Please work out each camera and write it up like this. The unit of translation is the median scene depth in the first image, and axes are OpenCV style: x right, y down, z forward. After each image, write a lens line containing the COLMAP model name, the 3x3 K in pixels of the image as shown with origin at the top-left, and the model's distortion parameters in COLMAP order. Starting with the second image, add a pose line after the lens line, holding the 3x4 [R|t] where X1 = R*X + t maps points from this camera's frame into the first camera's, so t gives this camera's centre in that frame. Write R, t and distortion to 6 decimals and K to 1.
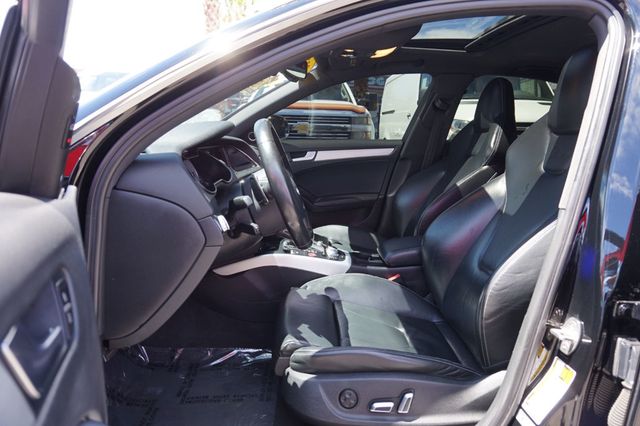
lens RADIAL K [[435.2, 0, 322.8], [0, 435.2, 212.4], [0, 0, 1]] dist [-0.052653, 0.046162]
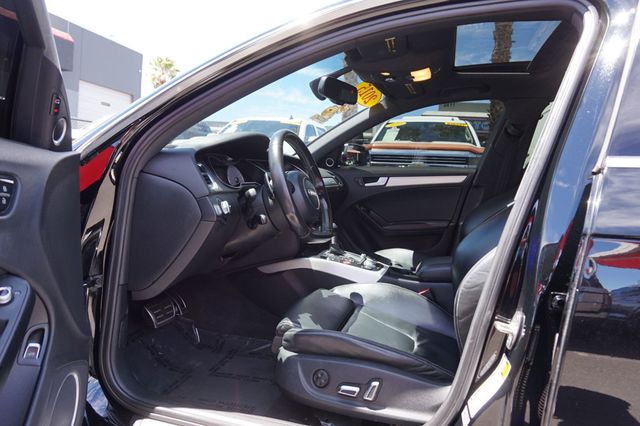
lens RADIAL K [[435.2, 0, 322.8], [0, 435.2, 212.4], [0, 0, 1]] dist [-0.052653, 0.046162]
pose [[0.948821, 0.042662, -0.312921, 0.349999], [-0.075929, 0.992587, -0.094903, 0.114563], [0.306552, 0.113806, 0.945026, -0.052724]]
